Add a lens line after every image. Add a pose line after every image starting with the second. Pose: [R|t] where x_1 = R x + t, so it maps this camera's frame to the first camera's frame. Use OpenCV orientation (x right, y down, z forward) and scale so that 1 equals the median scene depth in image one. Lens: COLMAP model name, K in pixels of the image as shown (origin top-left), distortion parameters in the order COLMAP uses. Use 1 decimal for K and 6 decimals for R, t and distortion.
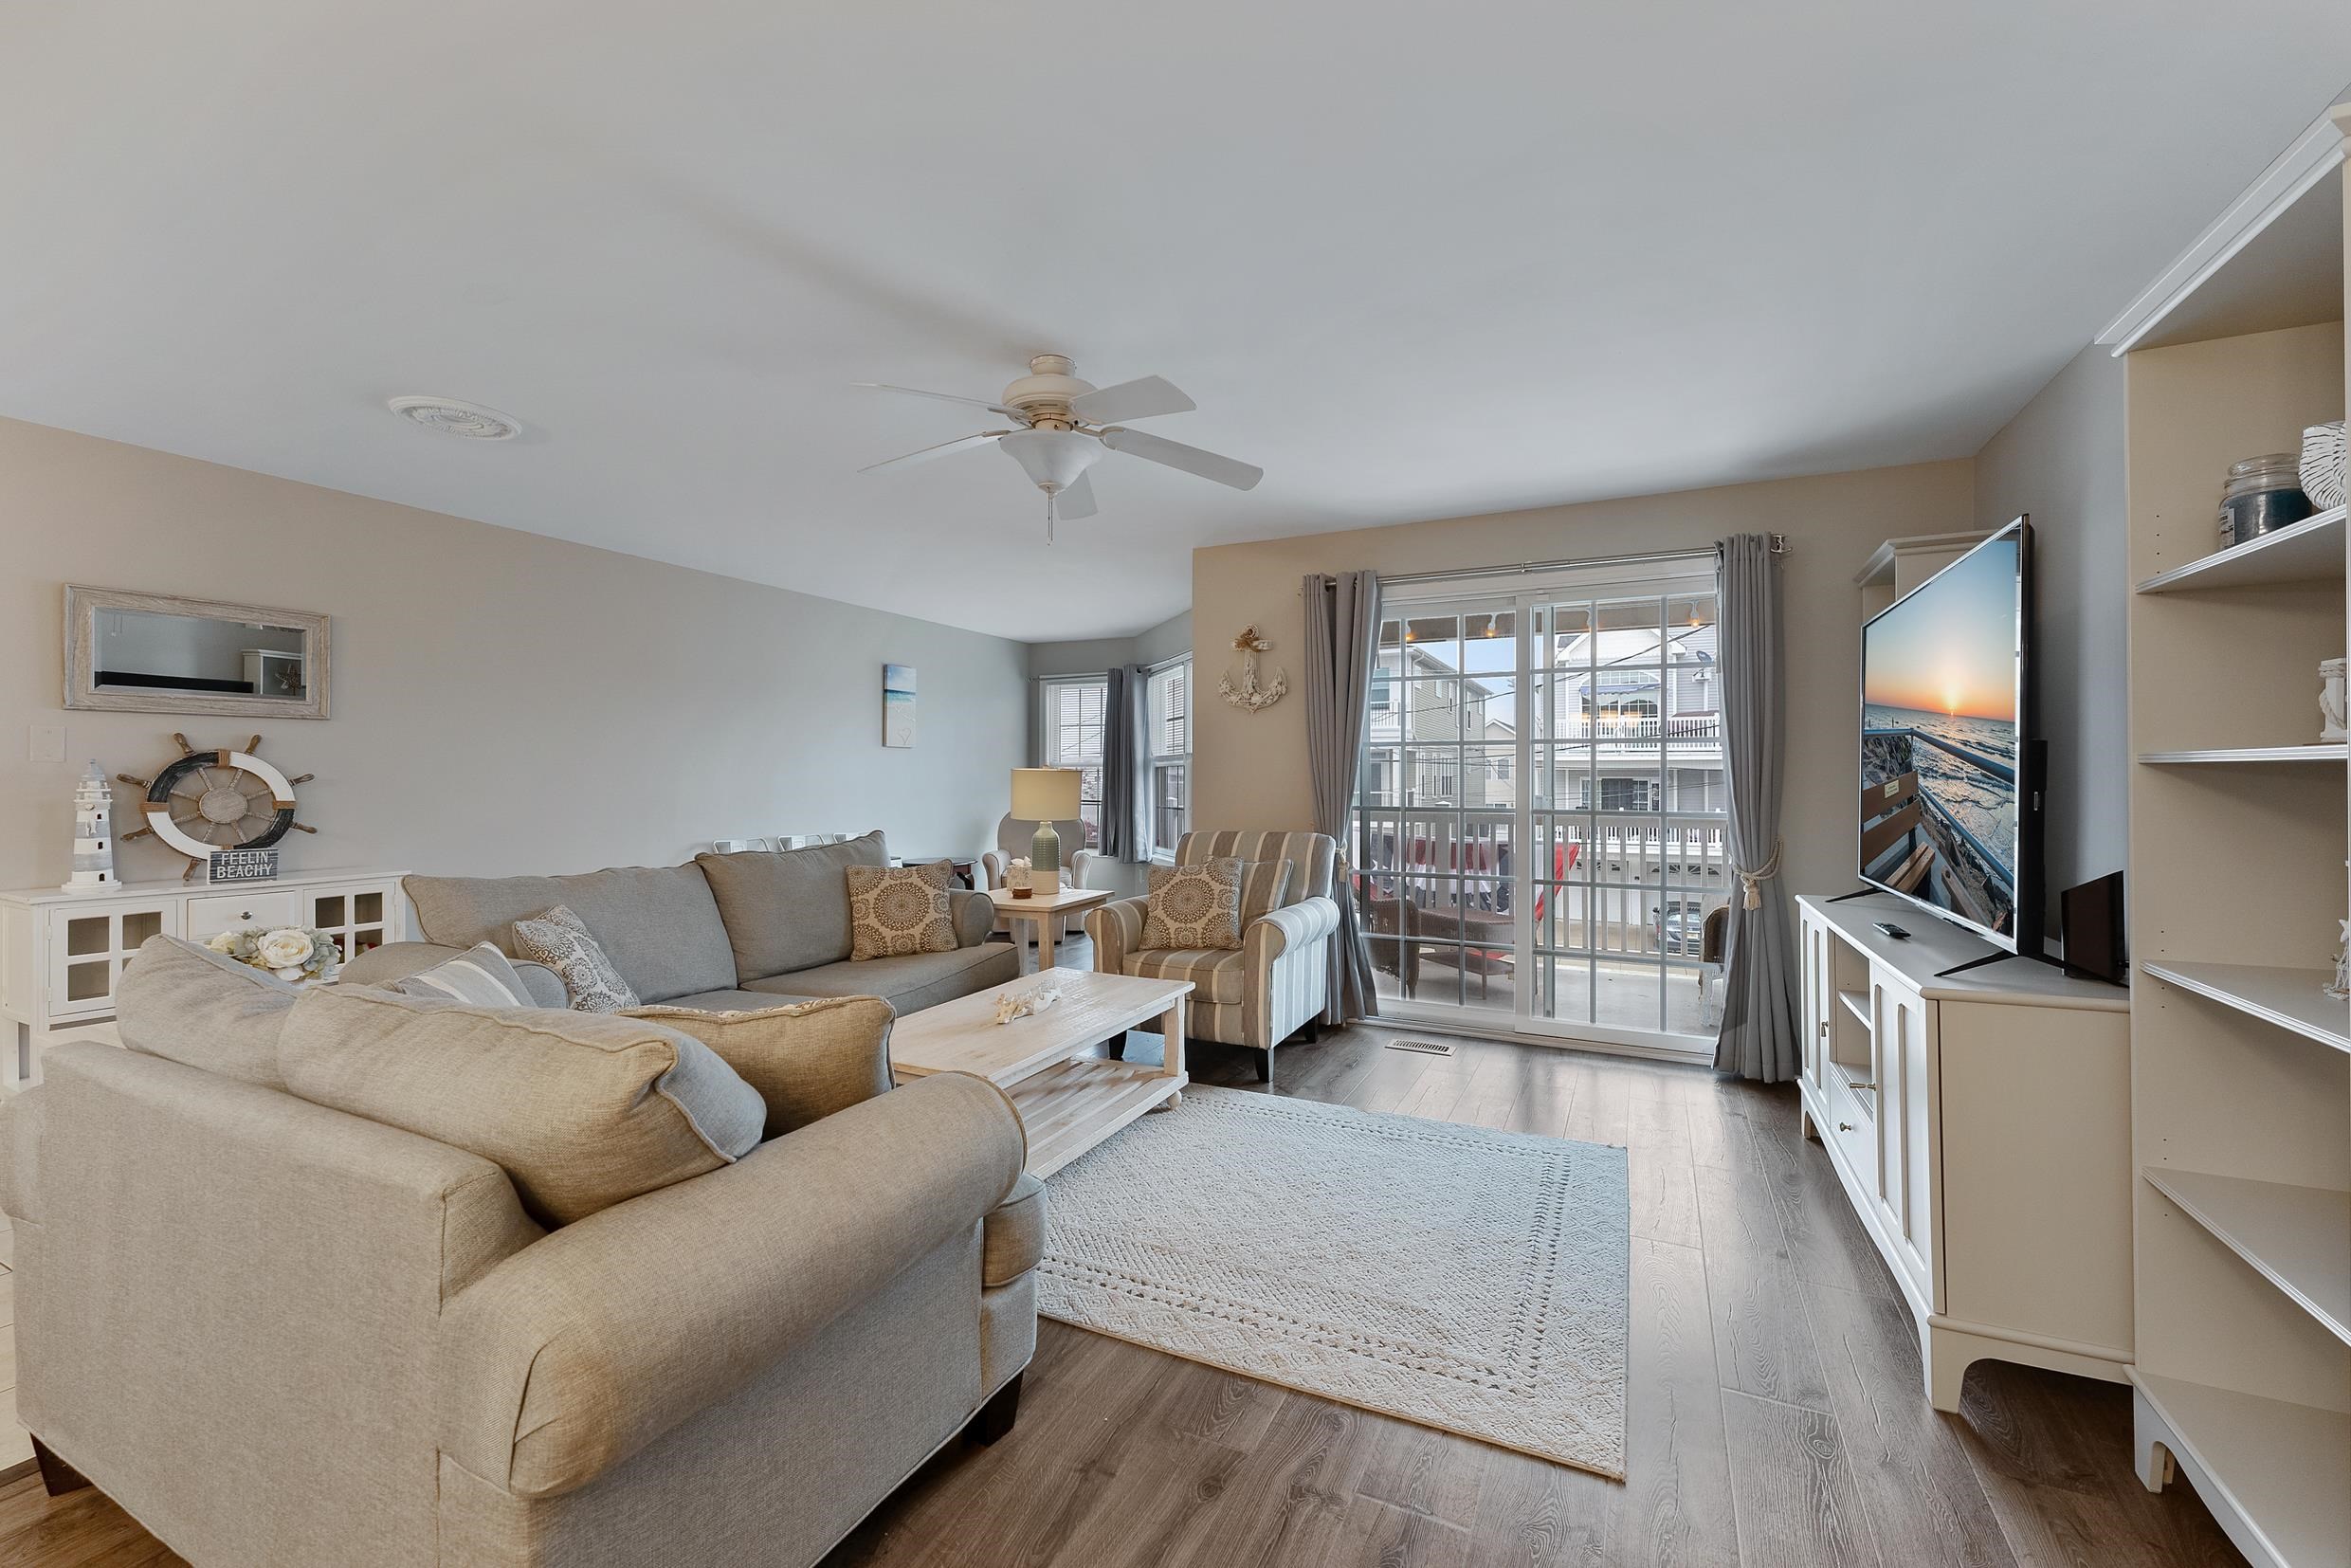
lens RADIAL K [[946.7, 0, 1182.0], [0, 946.7, 776.6], [0, 0, 1]] dist [0.000729, -0.000655]
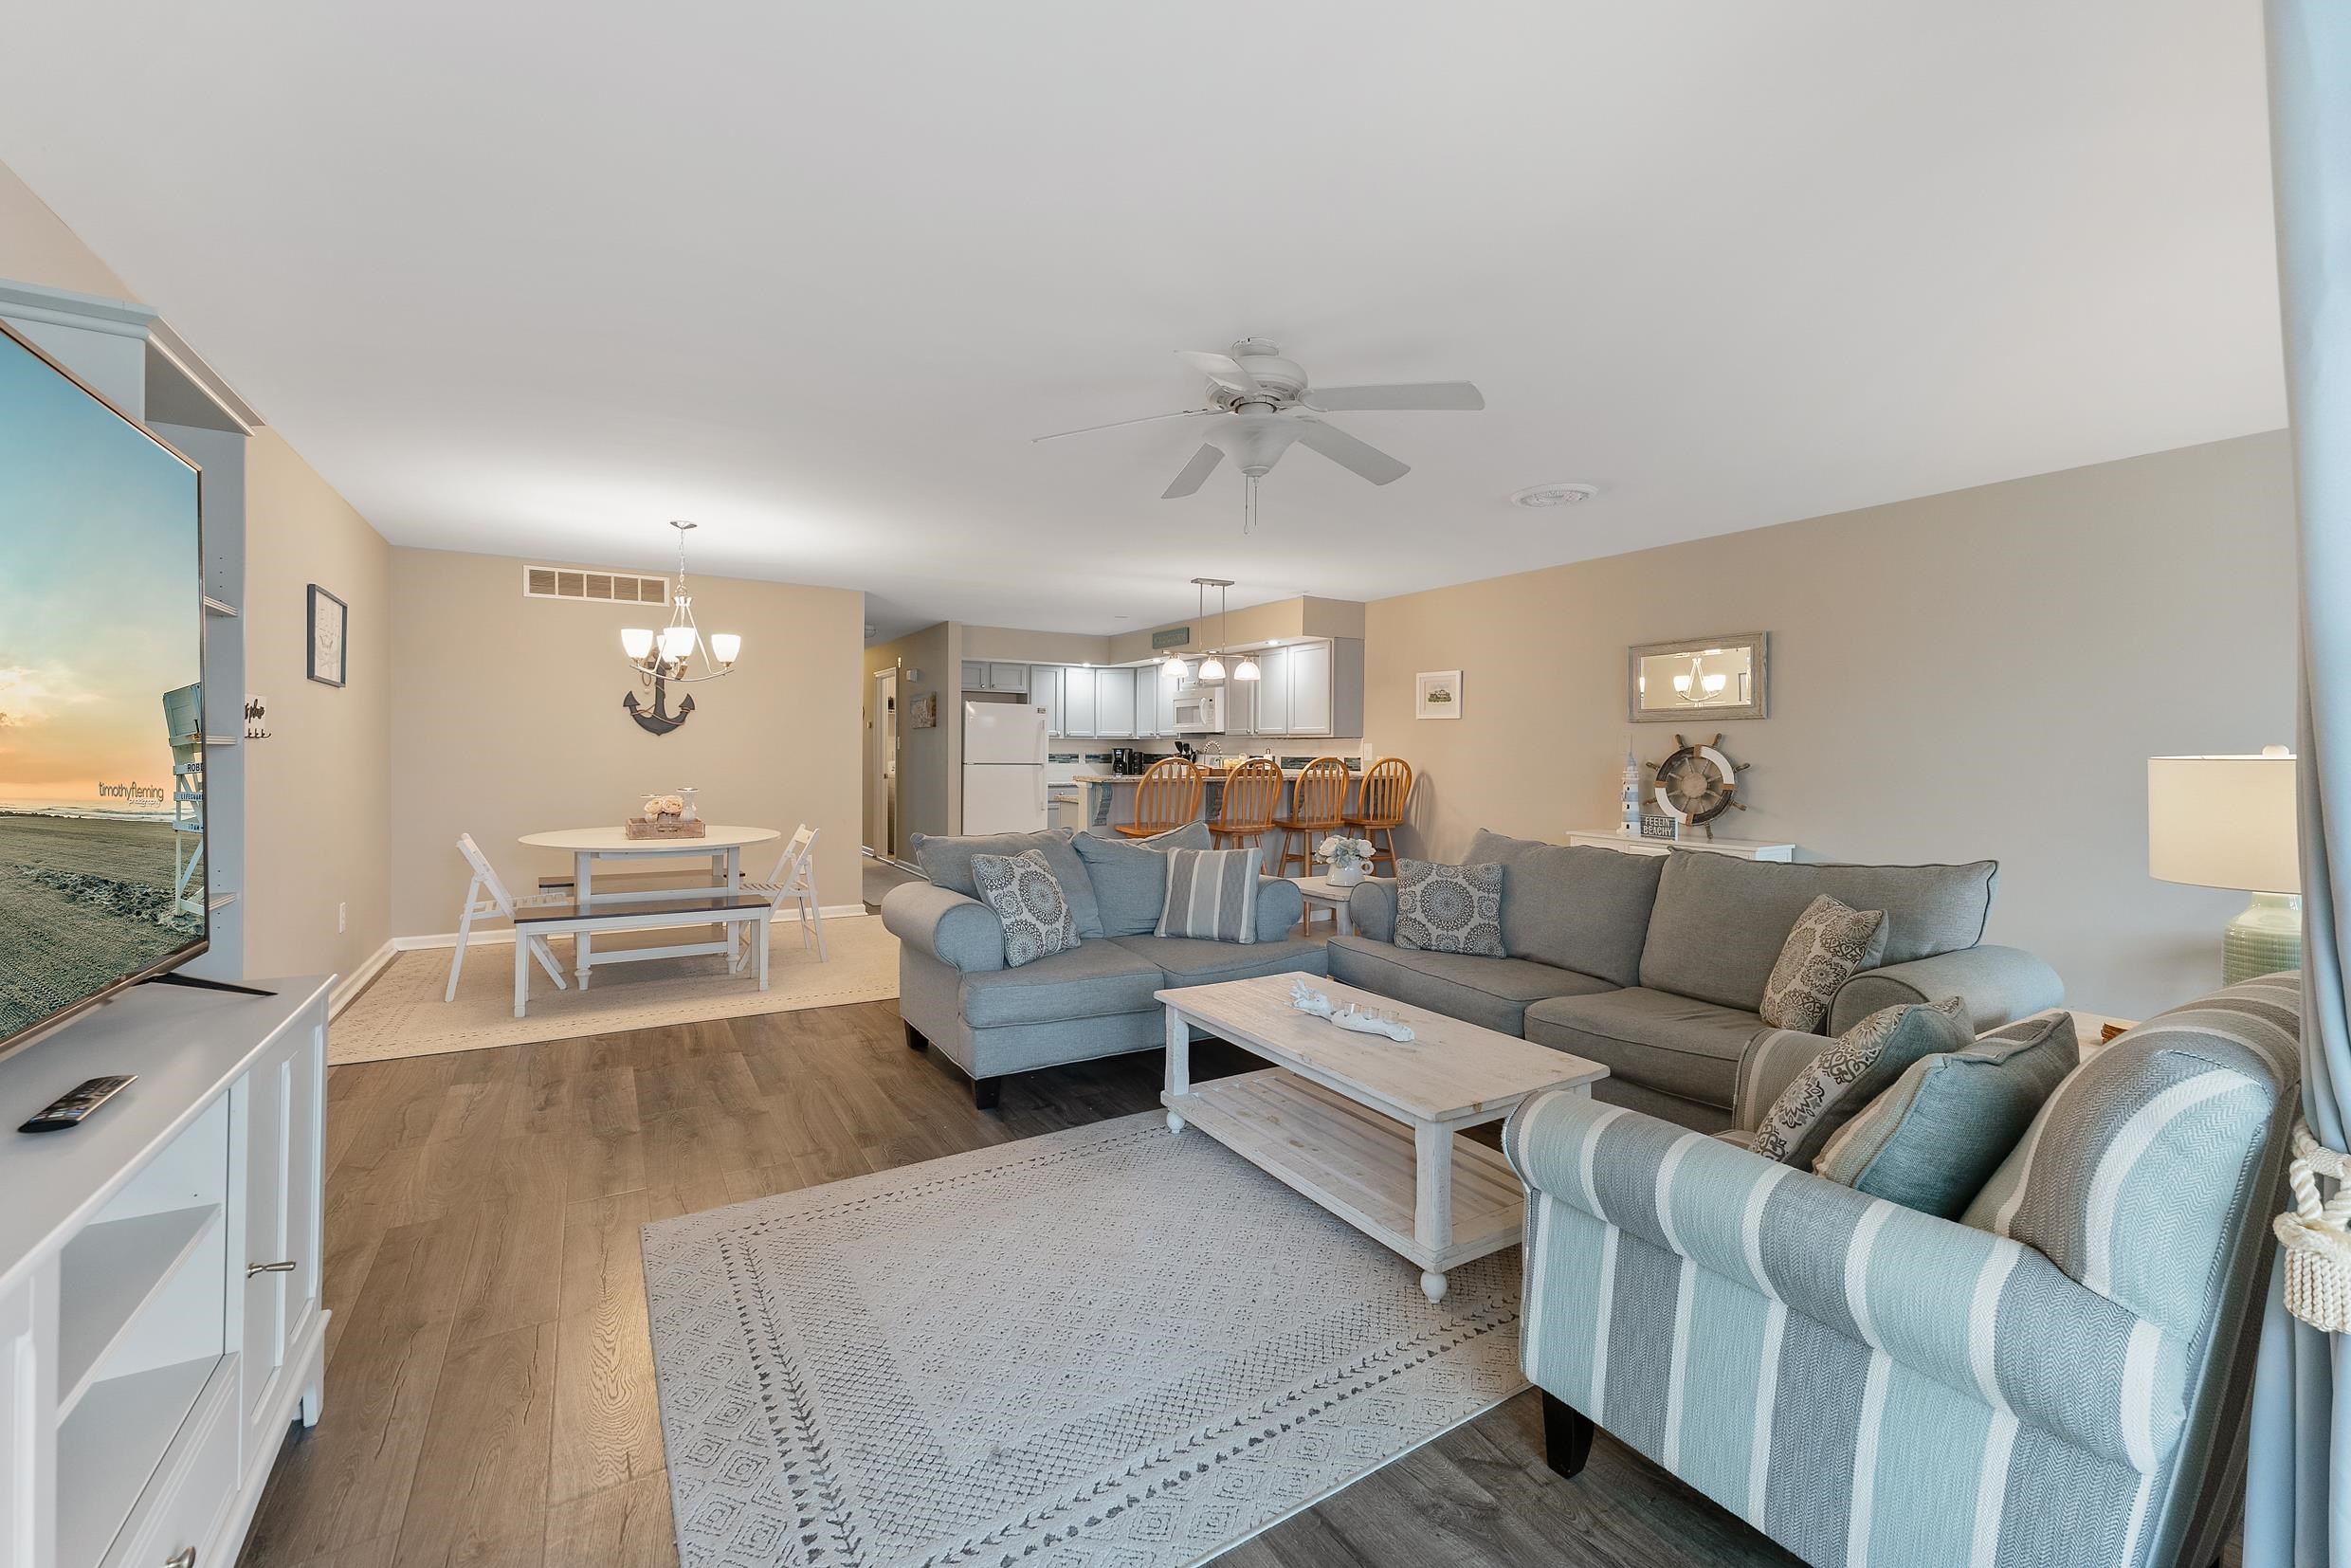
lens RADIAL K [[946.7, 0, 1157.6], [0, 946.7, 761.2], [0, 0, 1]] dist [0.000729, -0.000655]
pose [[-0.546585, -0.003786, -0.837395, 0.576149], [-0.016089, 0.999853, 0.005981, -0.000823], [0.837249, 0.016742, -0.546565, 1.126099]]
